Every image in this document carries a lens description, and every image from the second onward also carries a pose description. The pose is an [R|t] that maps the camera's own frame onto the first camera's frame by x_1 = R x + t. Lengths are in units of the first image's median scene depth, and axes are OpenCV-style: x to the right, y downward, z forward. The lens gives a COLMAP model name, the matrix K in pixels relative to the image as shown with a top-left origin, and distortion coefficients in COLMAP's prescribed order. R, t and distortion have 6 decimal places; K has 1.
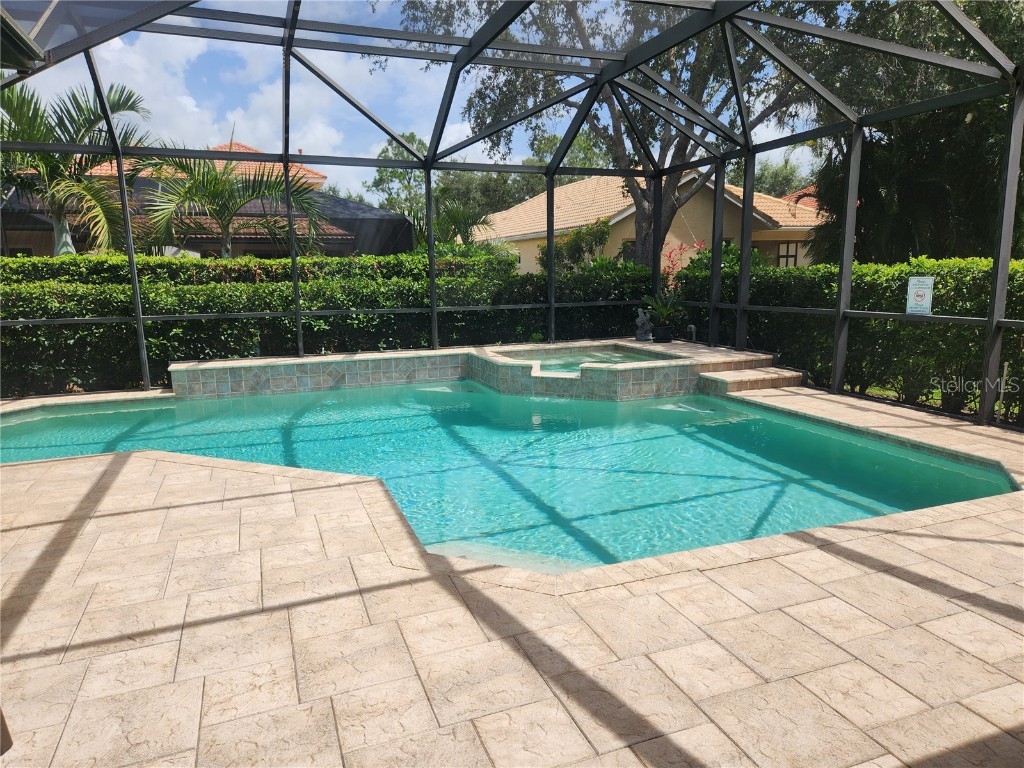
lens RADIAL K [[686.4, 0, 514.8], [0, 686.4, 382.5], [0, 0, 1]] dist [0.072433, -0.061187]
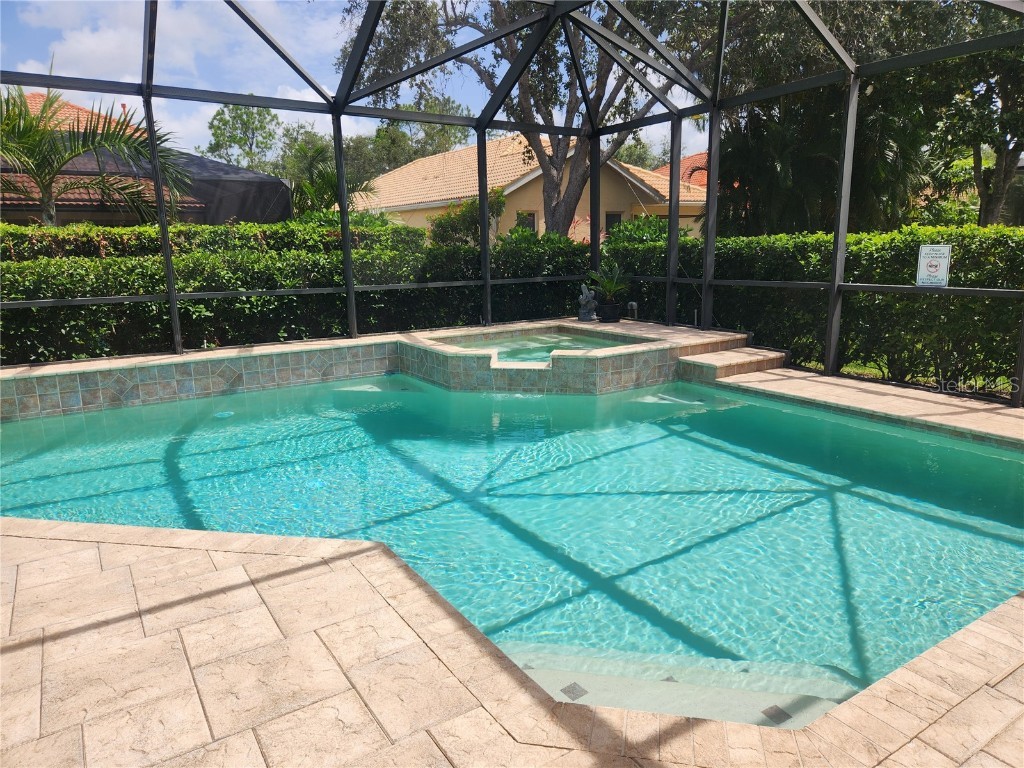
lens RADIAL K [[686.4, 0, 508.3], [0, 686.4, 364.0], [0, 0, 1]] dist [0.072433, -0.061187]
pose [[0.977576, -0.038382, 0.207058, -0.118191], [0.036857, 0.999258, 0.011222, -0.021693], [-0.207335, -0.003339, 0.978264, 0.179639]]
